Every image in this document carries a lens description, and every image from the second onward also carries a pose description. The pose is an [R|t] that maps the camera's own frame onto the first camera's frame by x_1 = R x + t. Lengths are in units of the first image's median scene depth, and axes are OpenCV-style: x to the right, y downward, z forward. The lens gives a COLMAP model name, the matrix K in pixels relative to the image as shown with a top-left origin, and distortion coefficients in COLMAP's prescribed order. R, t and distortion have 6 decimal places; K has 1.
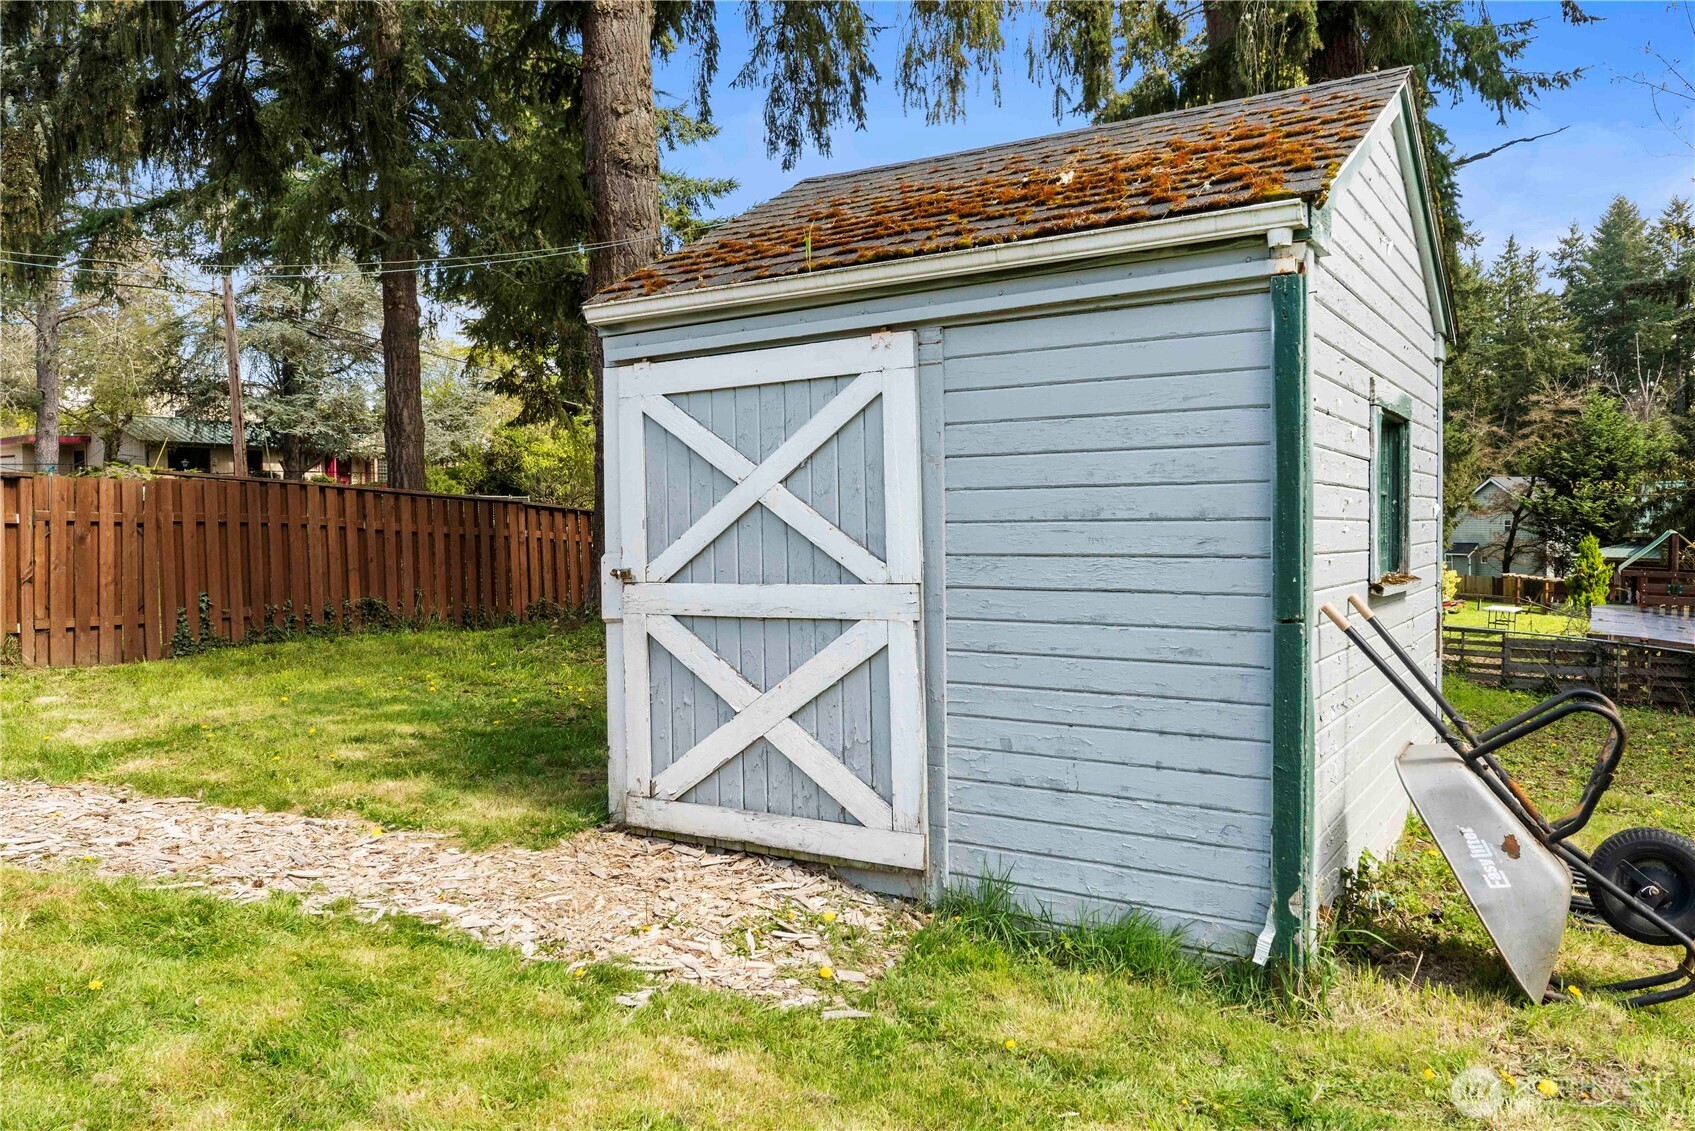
lens RADIAL K [[1208.0, 0, 847.5], [0, 1208.0, 565.5], [0, 0, 1]] dist [-0.004439, -0.004437]
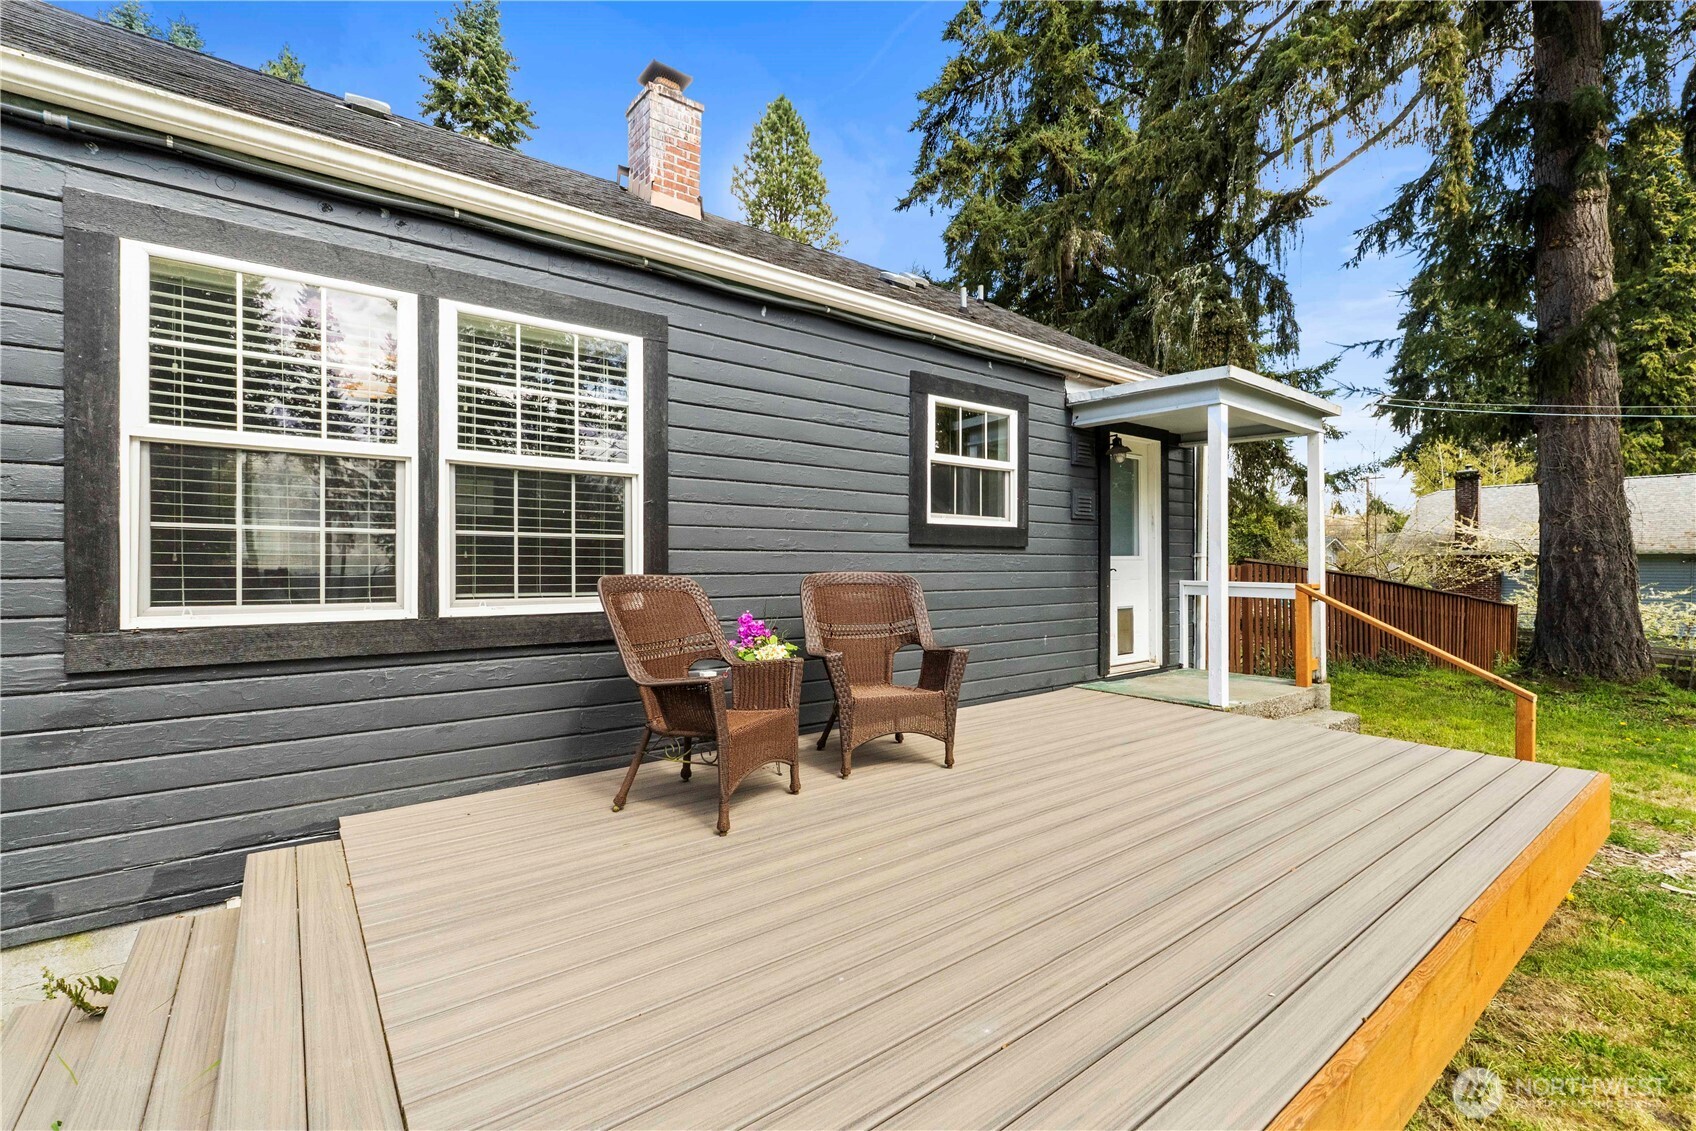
lens RADIAL K [[734.8, 0, 848.0], [0, 734.8, 565.5], [0, 0, 1]] dist [-0.002271, -0.000585]
pose [[0.943095, 0.022222, -0.331780, -1.701016], [-0.033930, 0.998988, -0.029536, -0.067219], [0.330788, 0.039112, 0.942894, 0.090558]]
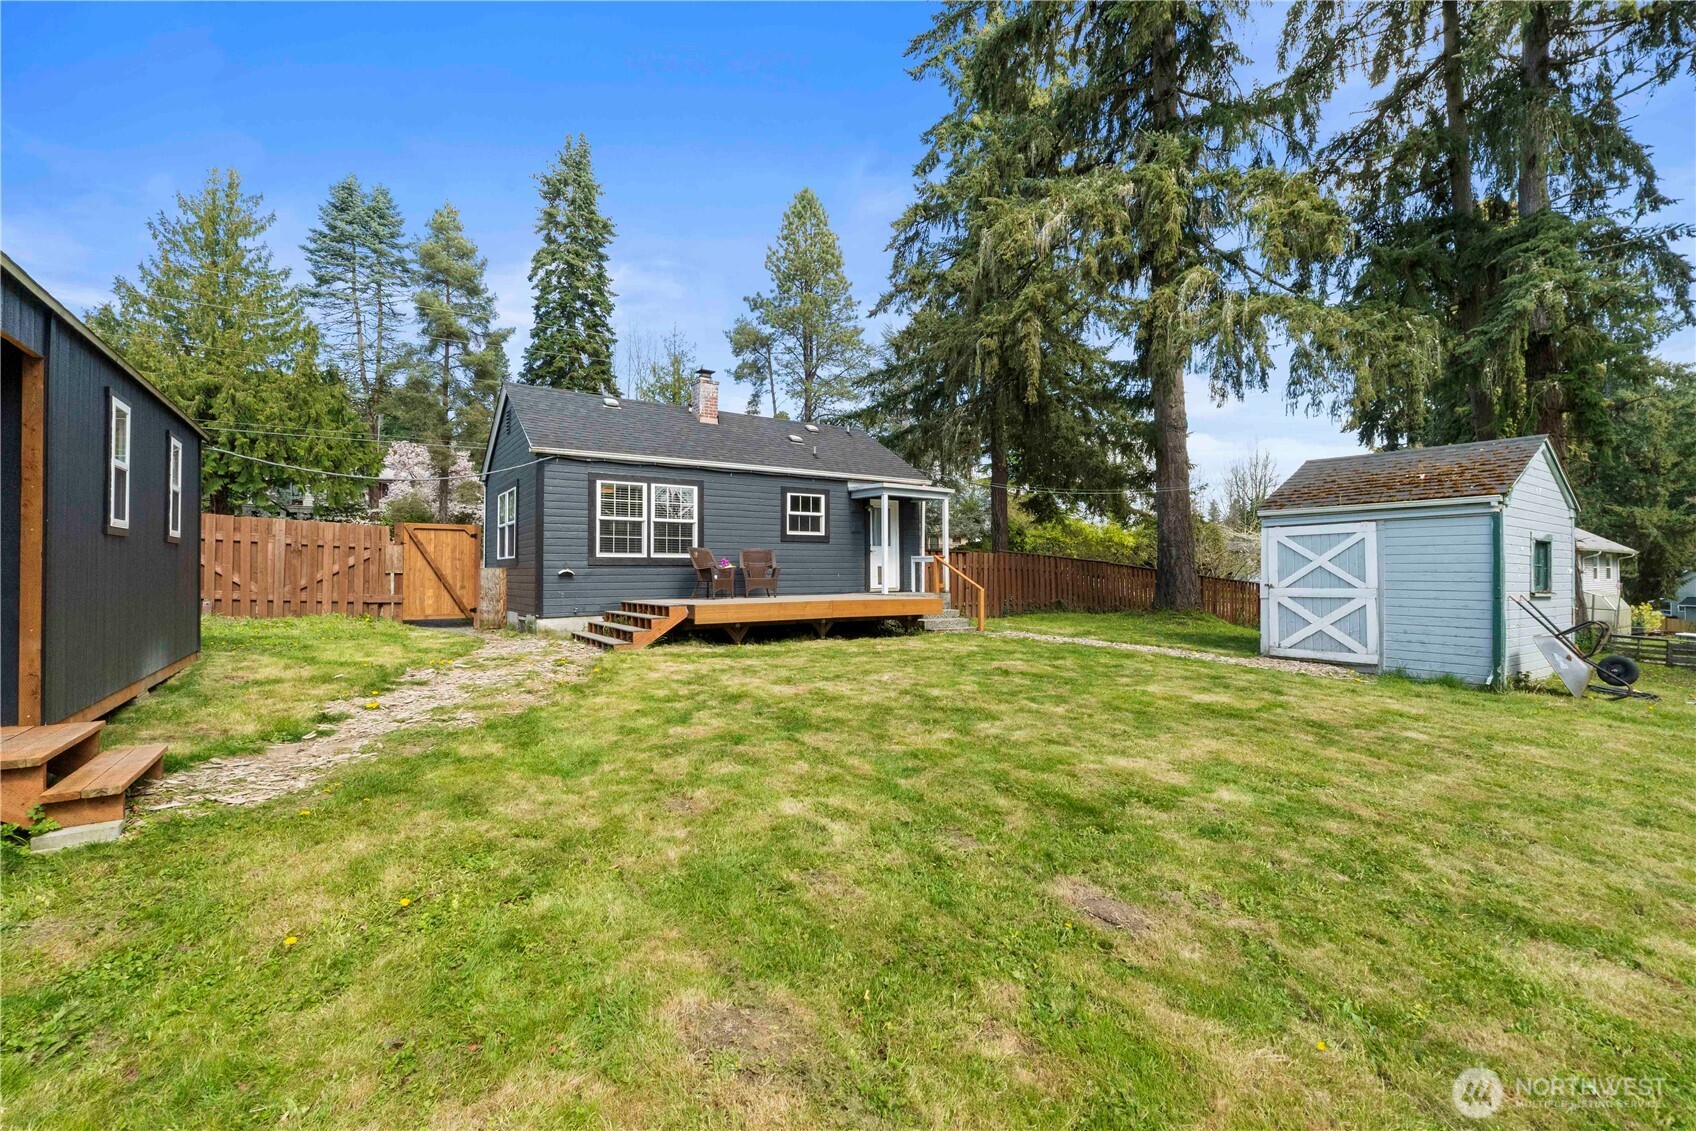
lens RADIAL K [[734.8, 0, 848.0], [0, 734.8, 565.5], [0, 0, 1]] dist [-0.002271, -0.000585]
pose [[0.918692, 0.015560, -0.394668, -0.508627], [-0.033418, 0.998703, -0.038413, 0.079754], [0.393559, 0.048479, 0.918020, -1.619512]]
